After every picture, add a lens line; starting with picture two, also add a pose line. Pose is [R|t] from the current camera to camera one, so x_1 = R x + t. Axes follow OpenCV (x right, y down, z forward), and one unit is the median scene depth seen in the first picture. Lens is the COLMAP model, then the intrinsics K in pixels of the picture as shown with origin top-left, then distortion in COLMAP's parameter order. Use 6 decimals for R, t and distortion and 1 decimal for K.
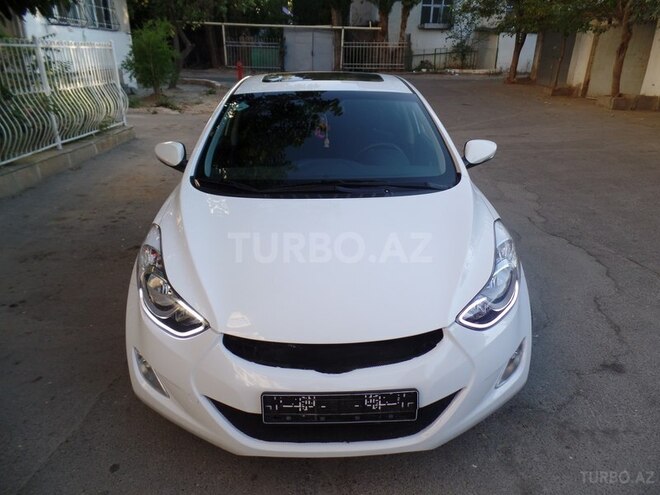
lens RADIAL K [[463.3, 0, 333.1], [0, 463.3, 247.9], [0, 0, 1]] dist [0.009897, -0.002572]
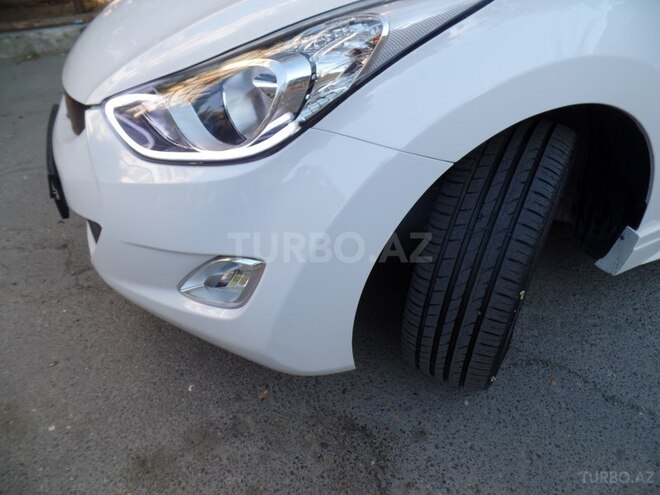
lens RADIAL K [[463.3, 0, 331.8], [0, 463.3, 250.9], [0, 0, 1]] dist [0.009897, -0.002572]
pose [[0.372063, 0.526348, -0.764544, 0.539470], [-0.302279, 0.847485, 0.436345, -0.006916], [0.877608, 0.068758, 0.474422, 0.618961]]
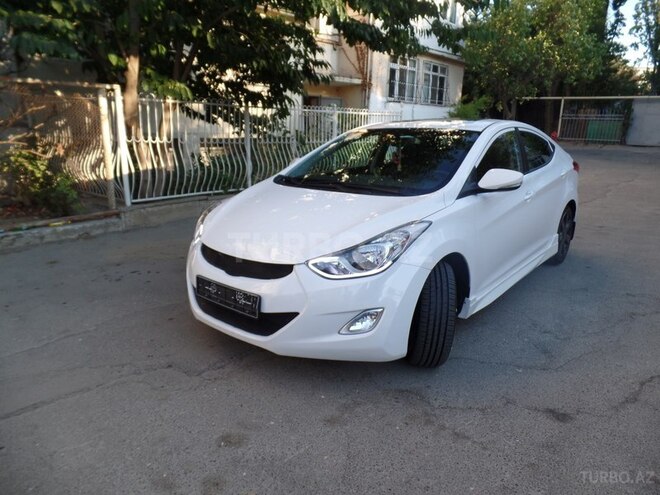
lens RADIAL K [[463.3, 0, 331.9], [0, 463.3, 249.0], [0, 0, 1]] dist [0.009897, -0.002572]
pose [[0.745139, 0.168196, -0.645351, 0.762665], [-0.261586, 0.963841, -0.050831, 0.104132], [0.613466, 0.206691, 0.762193, -0.011216]]
